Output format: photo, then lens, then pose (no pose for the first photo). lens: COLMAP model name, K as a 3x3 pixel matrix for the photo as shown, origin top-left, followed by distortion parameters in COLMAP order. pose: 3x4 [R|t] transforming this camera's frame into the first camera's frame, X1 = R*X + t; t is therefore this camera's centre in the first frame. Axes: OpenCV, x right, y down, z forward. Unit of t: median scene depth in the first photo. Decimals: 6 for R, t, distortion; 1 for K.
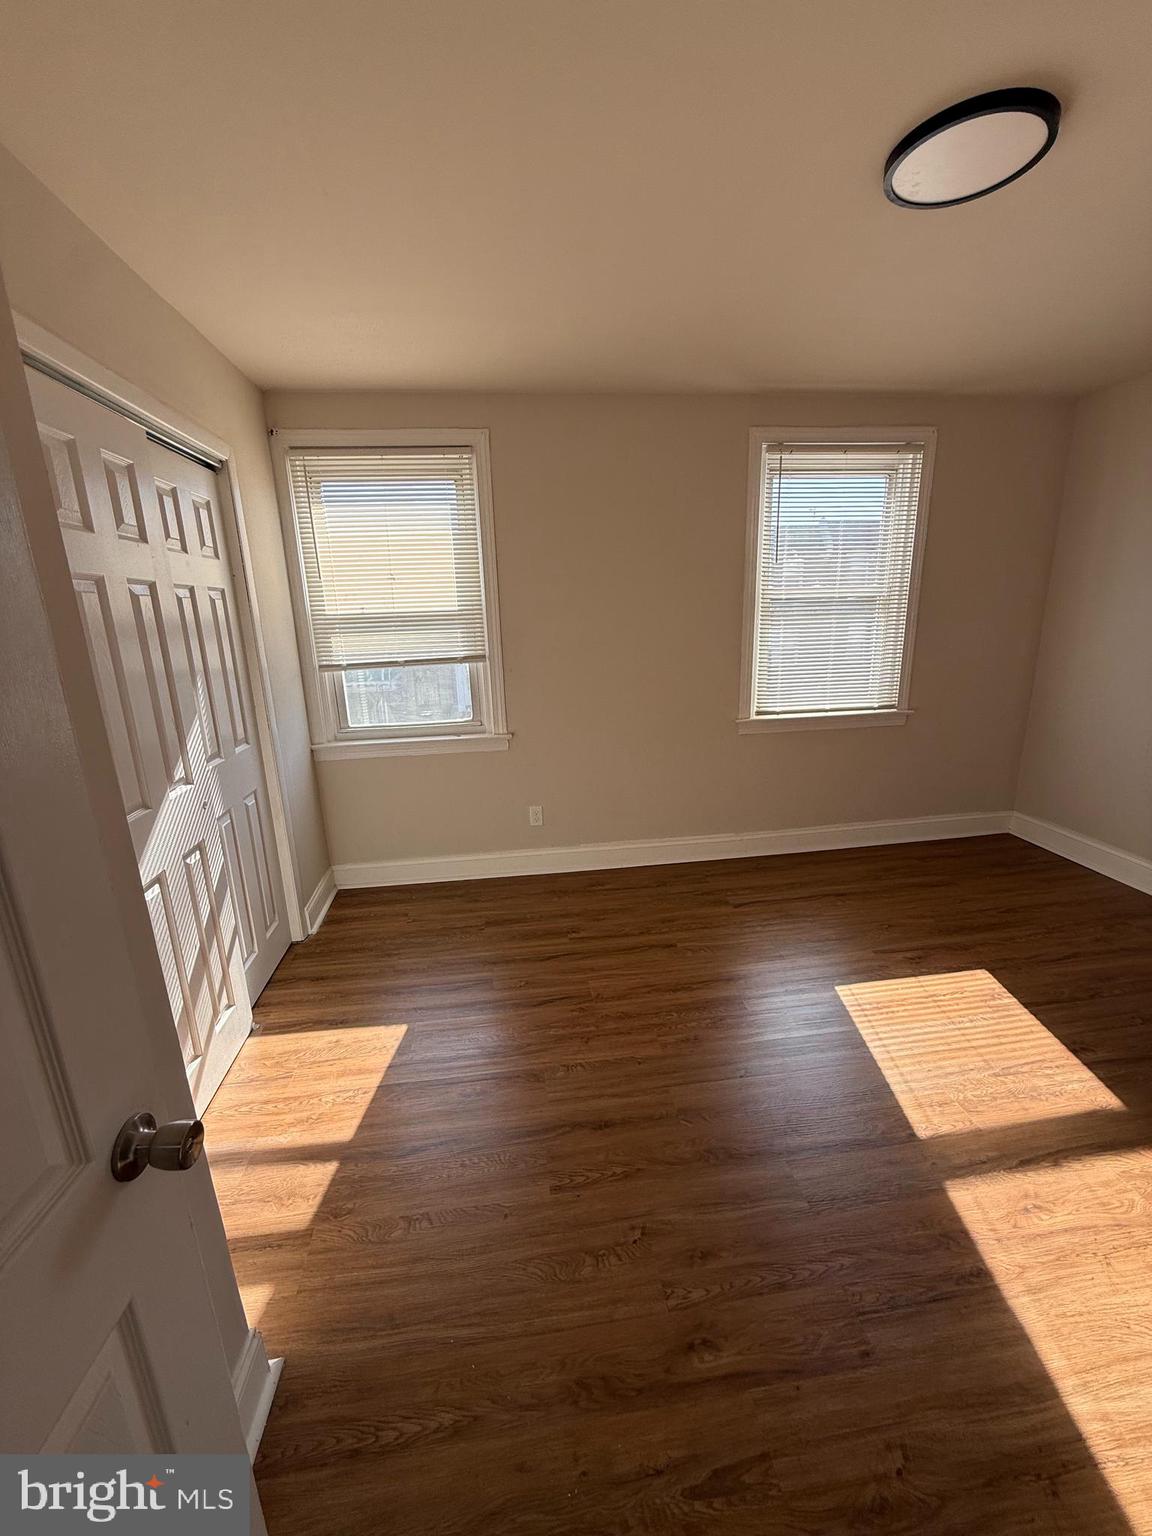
lens RADIAL K [[613.7, 0, 579.9], [0, 613.7, 762.0], [0, 0, 1]] dist [-0.002719, 0.000636]
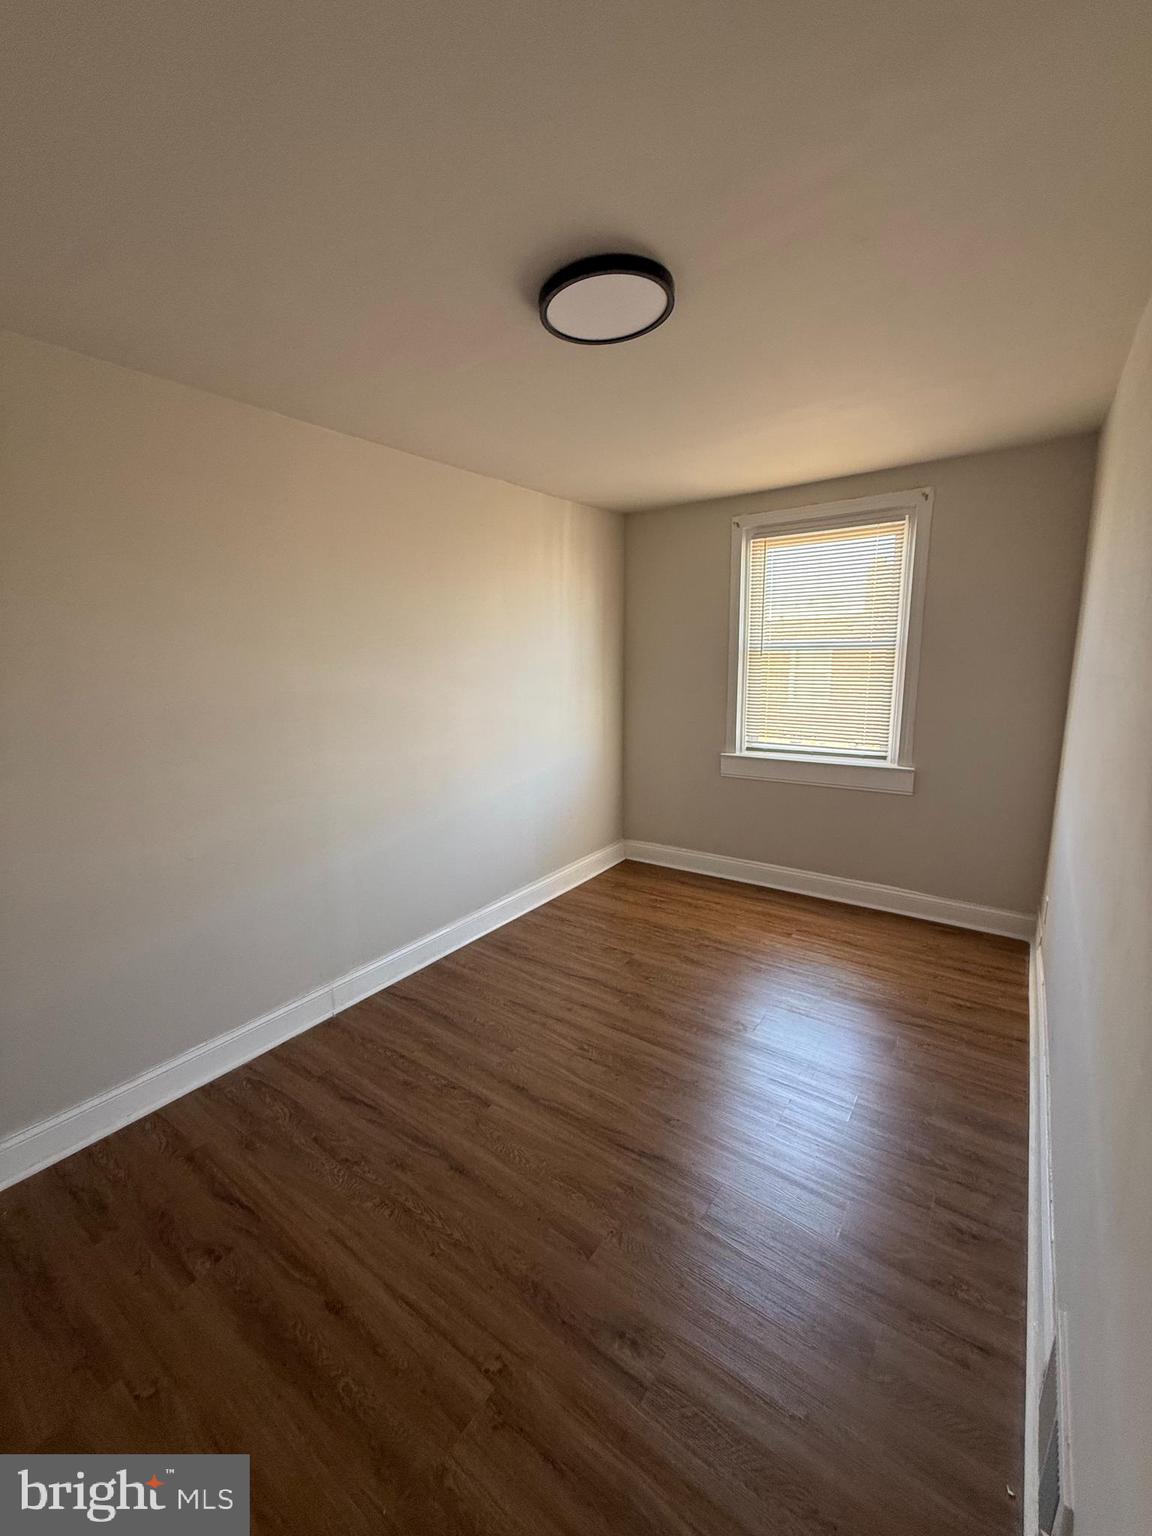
lens RADIAL K [[613.7, 0, 573.3], [0, 613.7, 766.9], [0, 0, 1]] dist [-0.002719, 0.000636]
pose [[0.725543, 0.140397, -0.673704, 0.771760], [-0.182590, 0.983155, 0.008245, -0.004870], [0.663512, 0.117029, 0.738956, 0.048889]]
